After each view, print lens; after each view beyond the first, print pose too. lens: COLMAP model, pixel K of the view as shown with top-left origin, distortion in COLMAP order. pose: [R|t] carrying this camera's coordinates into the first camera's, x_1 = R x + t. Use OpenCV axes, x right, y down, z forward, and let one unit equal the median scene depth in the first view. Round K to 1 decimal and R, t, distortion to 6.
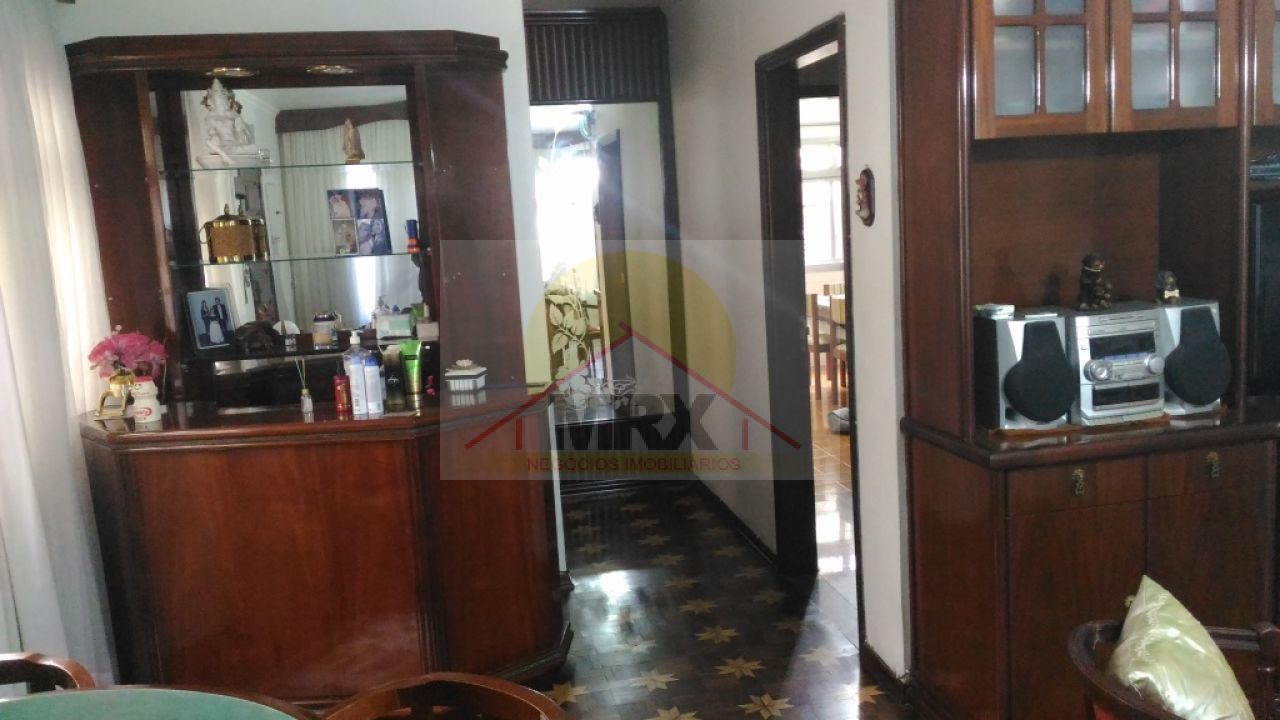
lens RADIAL K [[1074.4, 0, 640.0], [0, 1074.4, 360.0], [0, 0, 1]] dist [-0.007503, -0.009599]
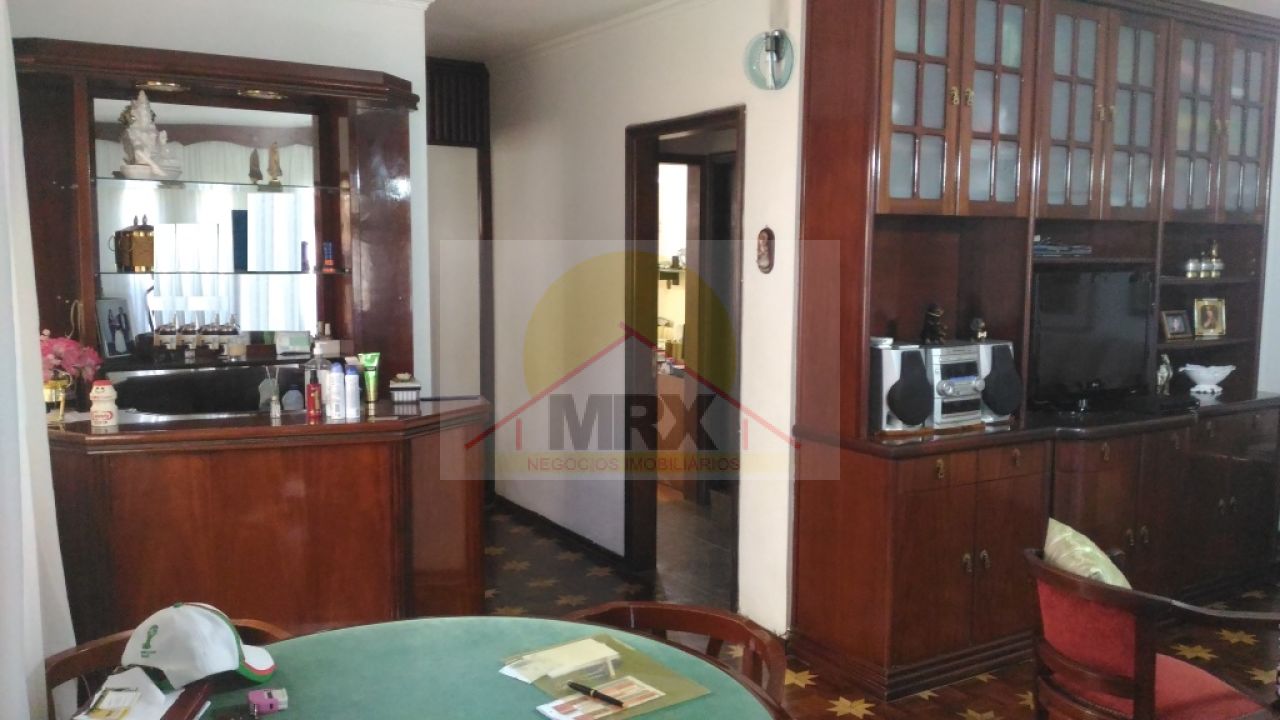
lens RADIAL K [[1092.0, 0, 640.0], [0, 1092.0, 360.0], [0, 0, 1]] dist [0.058815, -0.152280]
pose [[0.936221, 0.029666, 0.350156, -0.408469], [-0.014691, 0.998863, -0.045346, 0.041156], [-0.351104, 0.037310, 0.935593, -0.161550]]
